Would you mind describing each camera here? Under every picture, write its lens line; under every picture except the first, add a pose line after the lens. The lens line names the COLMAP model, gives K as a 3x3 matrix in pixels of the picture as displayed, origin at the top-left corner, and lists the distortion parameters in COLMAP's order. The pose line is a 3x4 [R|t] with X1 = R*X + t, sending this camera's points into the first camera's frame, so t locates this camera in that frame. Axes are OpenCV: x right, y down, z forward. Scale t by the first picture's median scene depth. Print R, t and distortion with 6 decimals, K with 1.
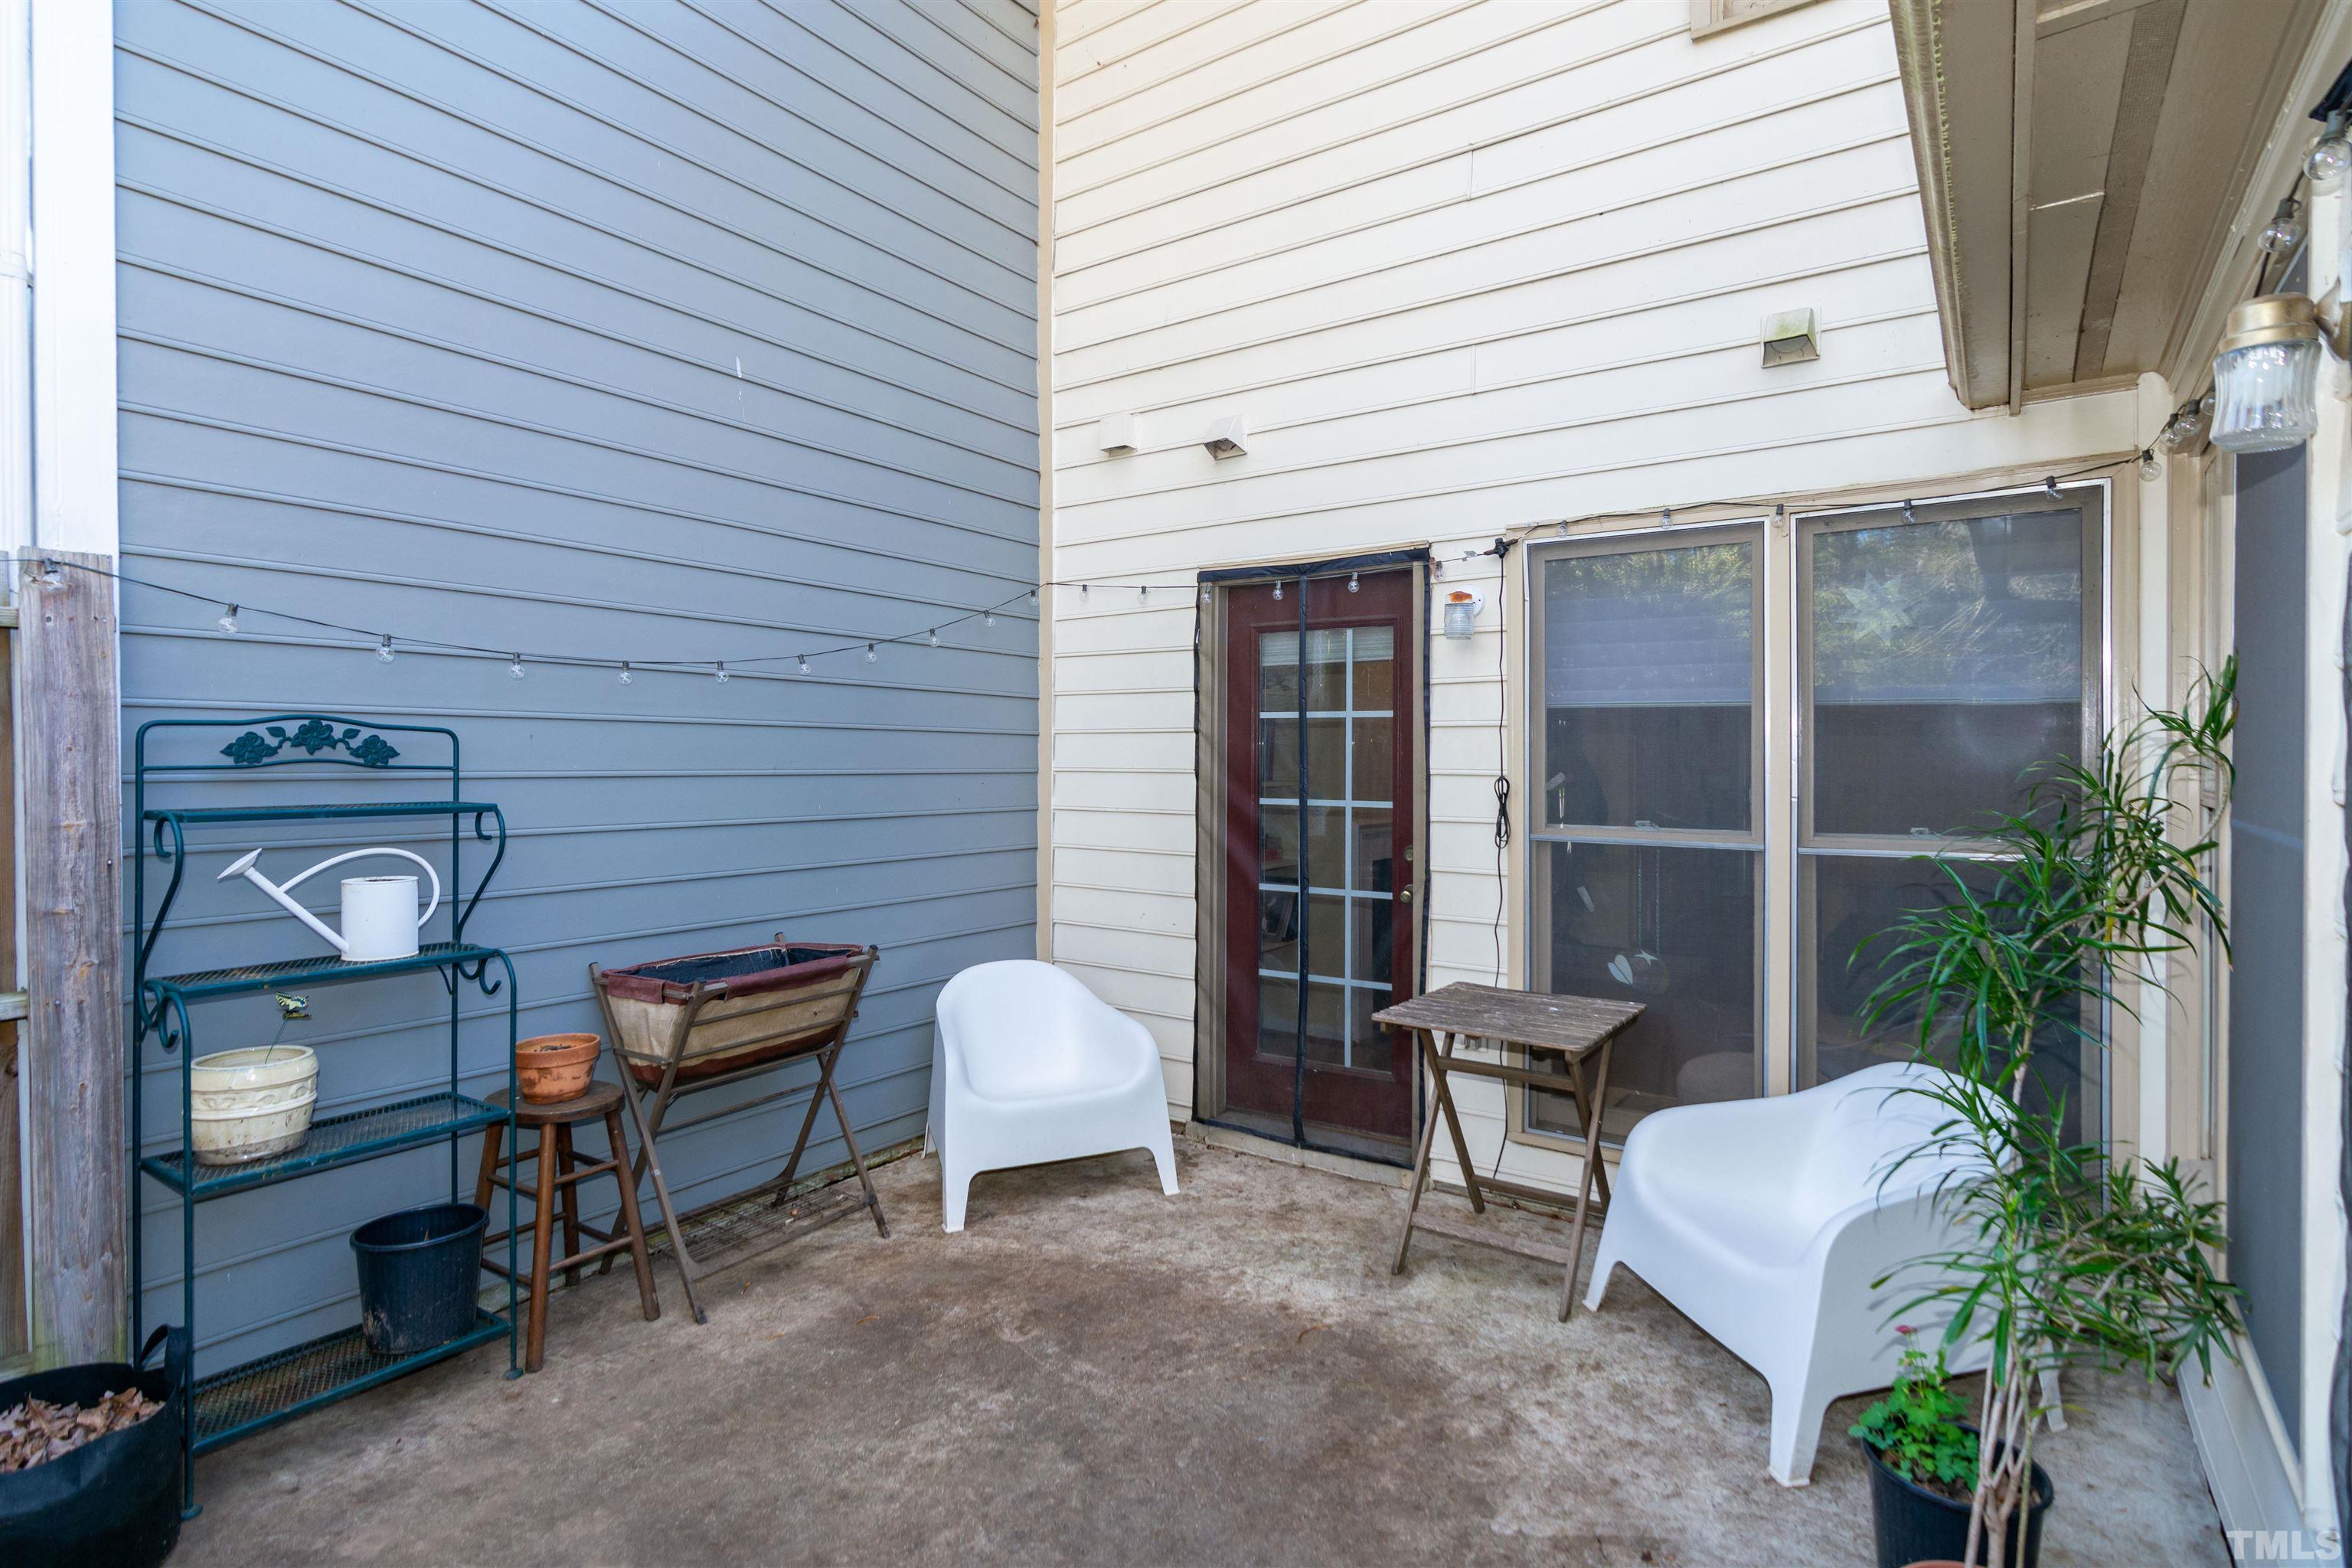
lens RADIAL K [[1172.6, 0, 1175.1], [0, 1172.6, 753.0], [0, 0, 1]] dist [0.001769, 0.000164]
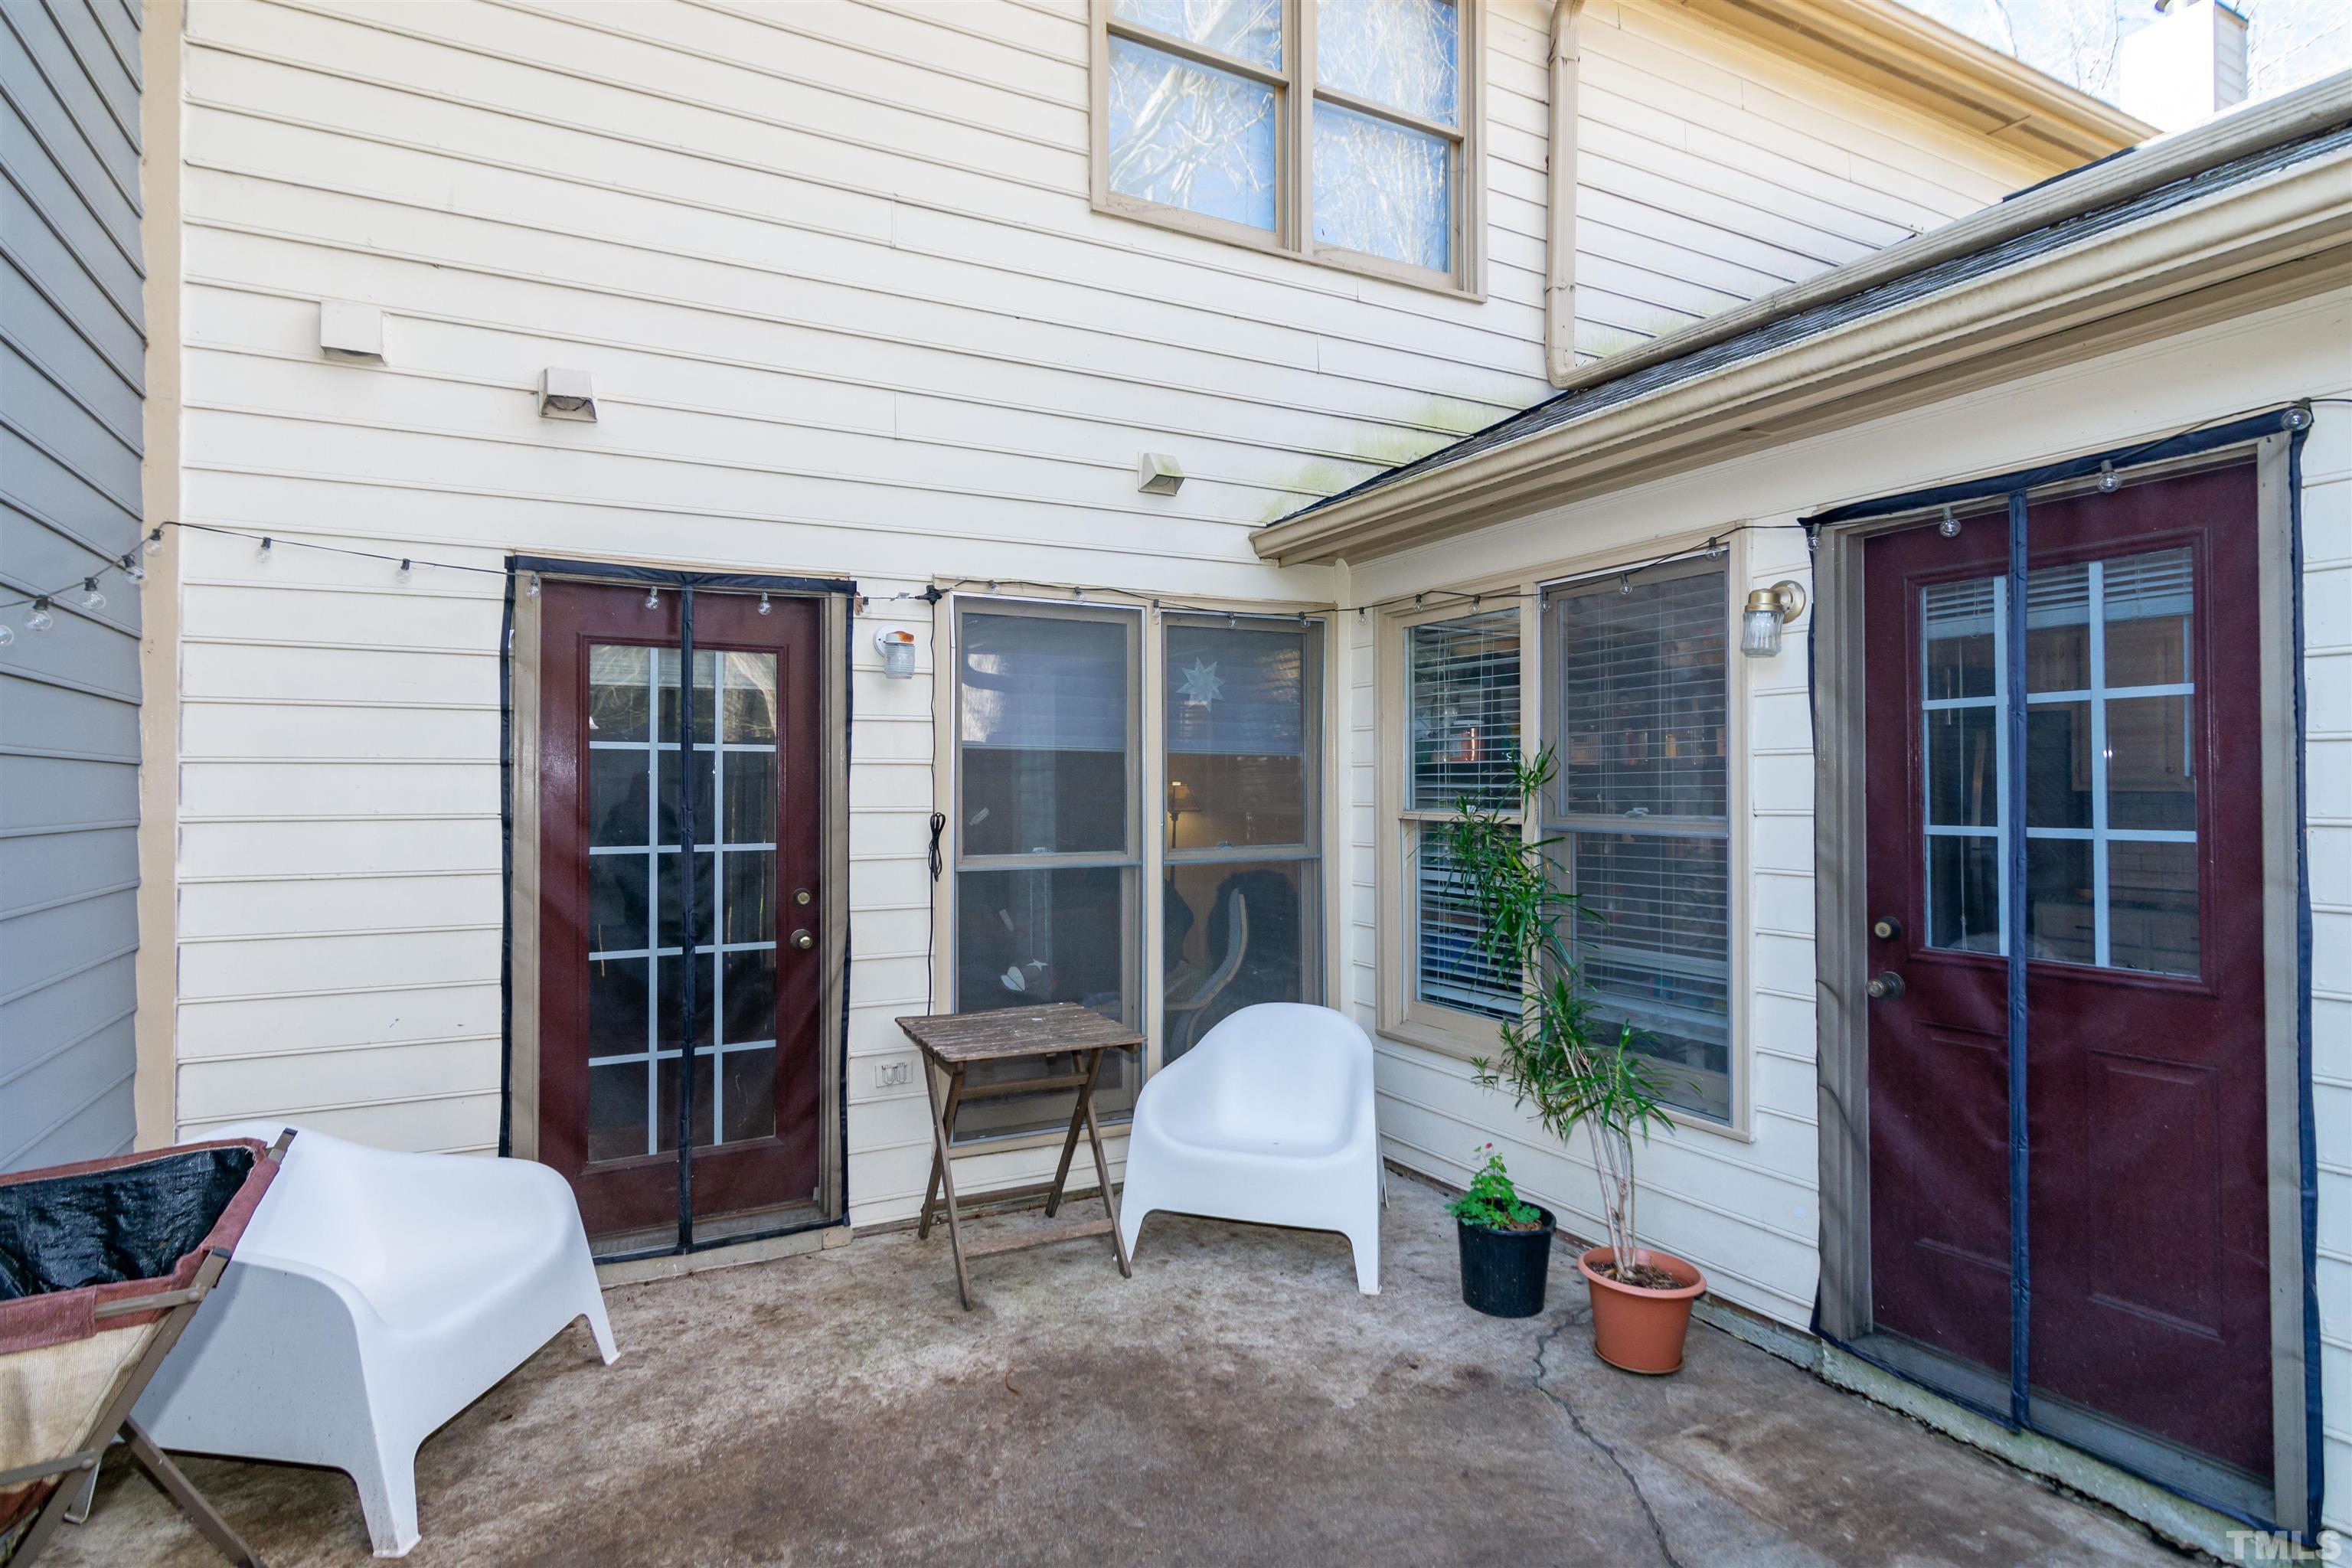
lens RADIAL K [[1144.1, 0, 1176.9], [0, 1144.1, 768.0], [0, 0, 1]] dist [0.002239, -0.000009]
pose [[0.483517, 0.009617, 0.875282, -0.522689], [0.000844, 0.999934, -0.011453, -0.008527], [-0.875335, 0.006276, 0.483477, 0.323189]]
